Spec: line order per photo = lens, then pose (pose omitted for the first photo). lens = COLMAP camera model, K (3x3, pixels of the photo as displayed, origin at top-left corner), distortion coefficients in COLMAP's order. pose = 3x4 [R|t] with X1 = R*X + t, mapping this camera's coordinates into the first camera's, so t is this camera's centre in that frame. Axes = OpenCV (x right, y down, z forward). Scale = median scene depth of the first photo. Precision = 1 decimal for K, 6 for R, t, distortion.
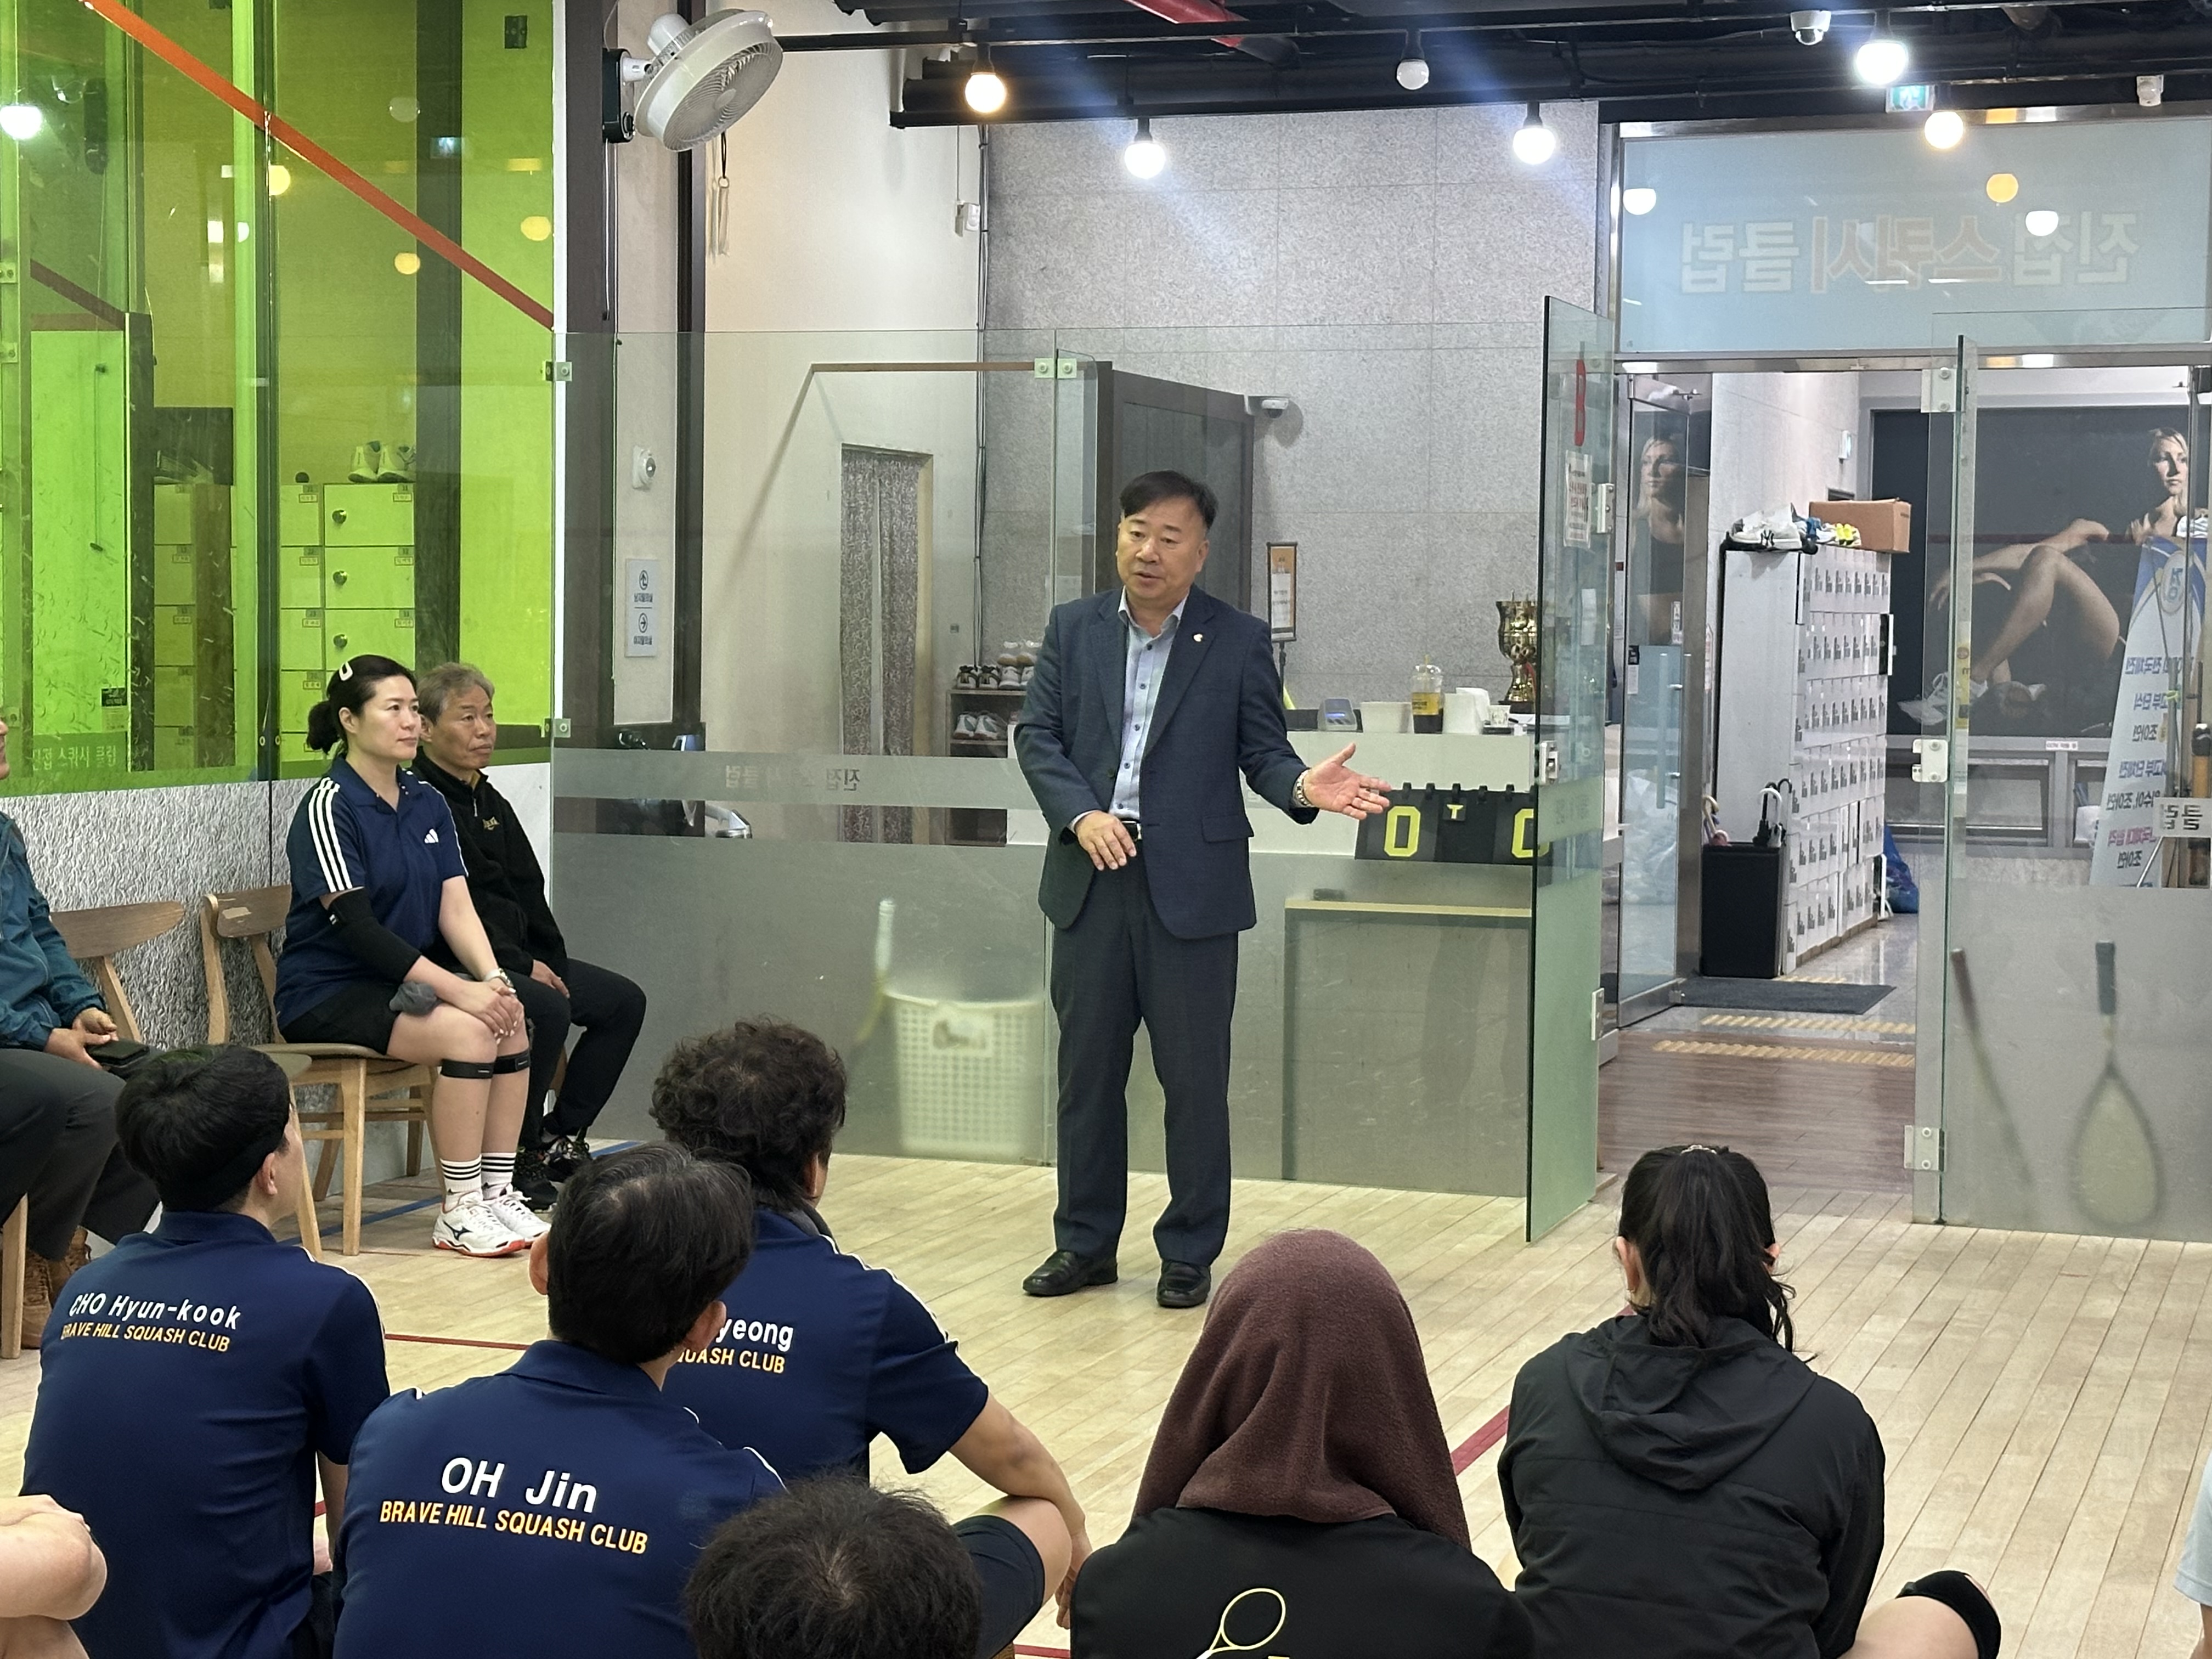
lens RADIAL K [[3874.8, 0, 1106.0], [0, 3874.8, 829.5], [0, 0, 1]] dist [0.146290, 0.000767]
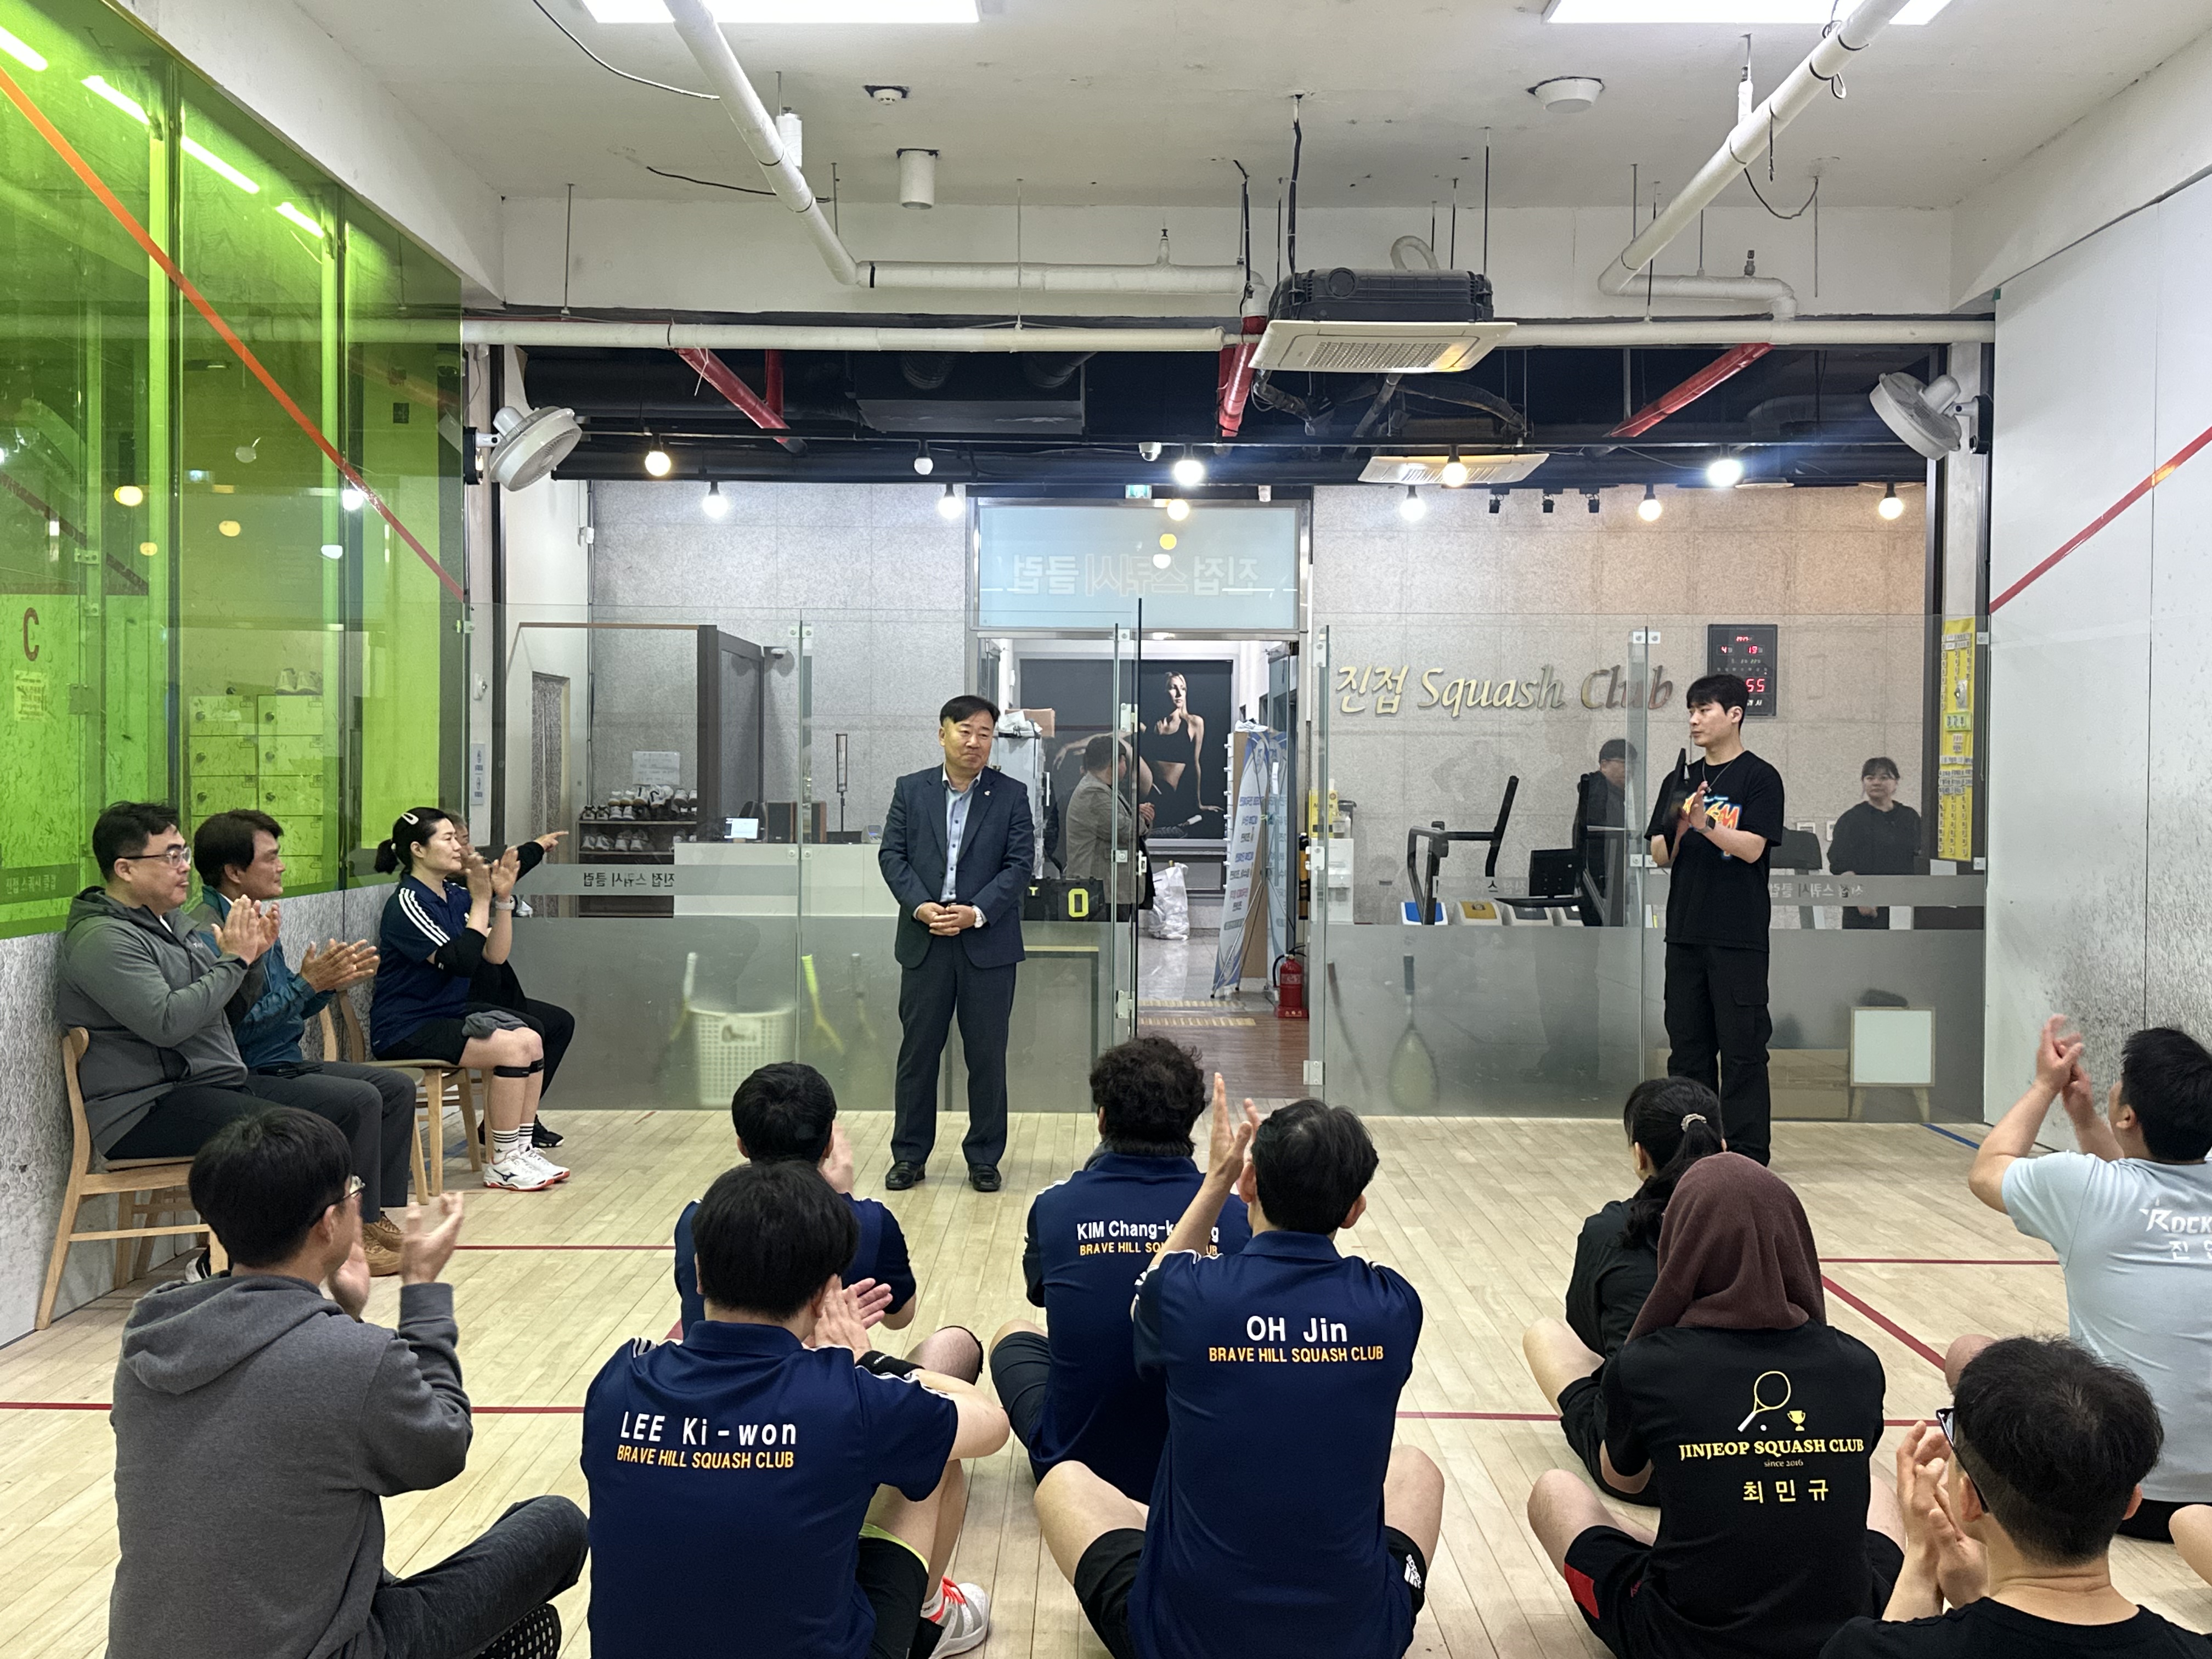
lens RADIAL K [[2210.9, 0, 1105.0], [0, 2210.9, 781.9], [0, 0, 1]] dist [0.286247, -0.628992]
pose [[0.947432, -0.005373, 0.319912, -0.170986], [0.021048, 0.998740, -0.045560, -0.006232], [-0.319264, 0.049898, 0.946351, 0.043336]]
